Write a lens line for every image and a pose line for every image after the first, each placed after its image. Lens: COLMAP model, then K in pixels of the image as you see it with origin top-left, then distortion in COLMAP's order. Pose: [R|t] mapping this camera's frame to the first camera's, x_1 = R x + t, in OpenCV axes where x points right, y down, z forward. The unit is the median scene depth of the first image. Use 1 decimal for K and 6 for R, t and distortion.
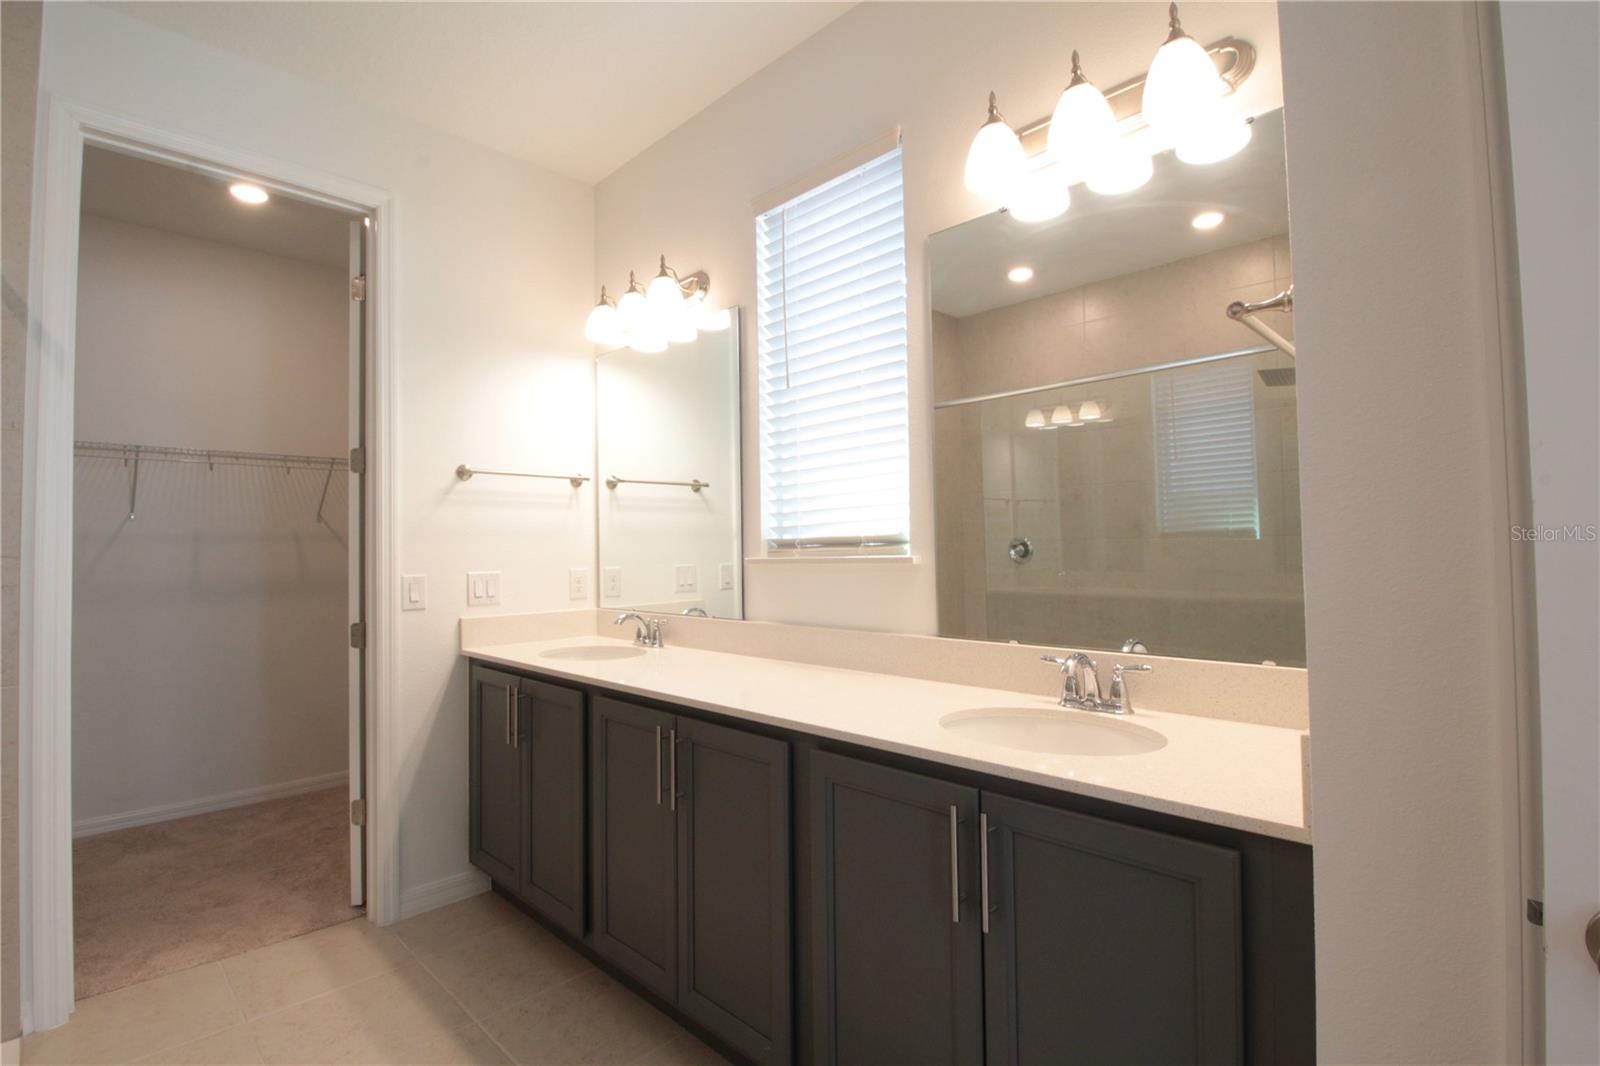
lens RADIAL K [[745.2, 0, 800.0], [0, 745.2, 533.0], [0, 0, 1]] dist [0.005476, -0.015295]
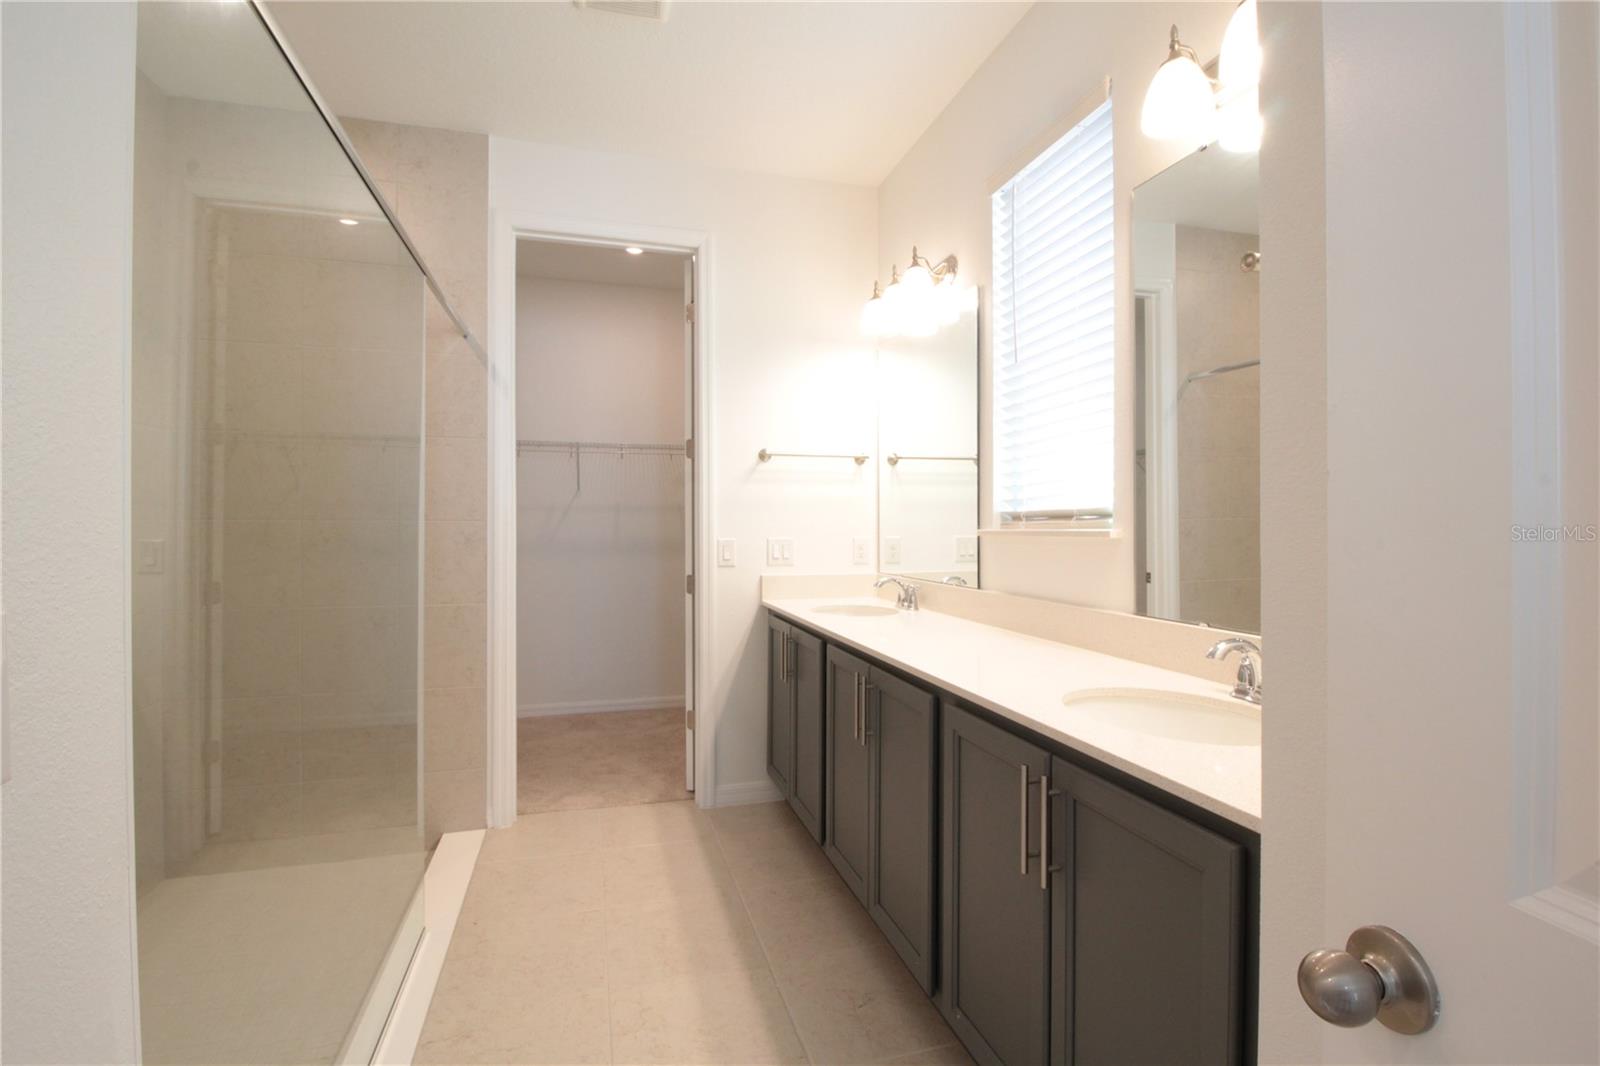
lens RADIAL K [[745.2, 0, 800.0], [0, 745.2, 533.0], [0, 0, 1]] dist [0.005476, -0.015295]
pose [[0.869581, 0.019684, -0.493397, 0.214654], [-0.001361, 0.999297, 0.037468, -0.000315], [0.493788, -0.031910, 0.868997, -0.028311]]
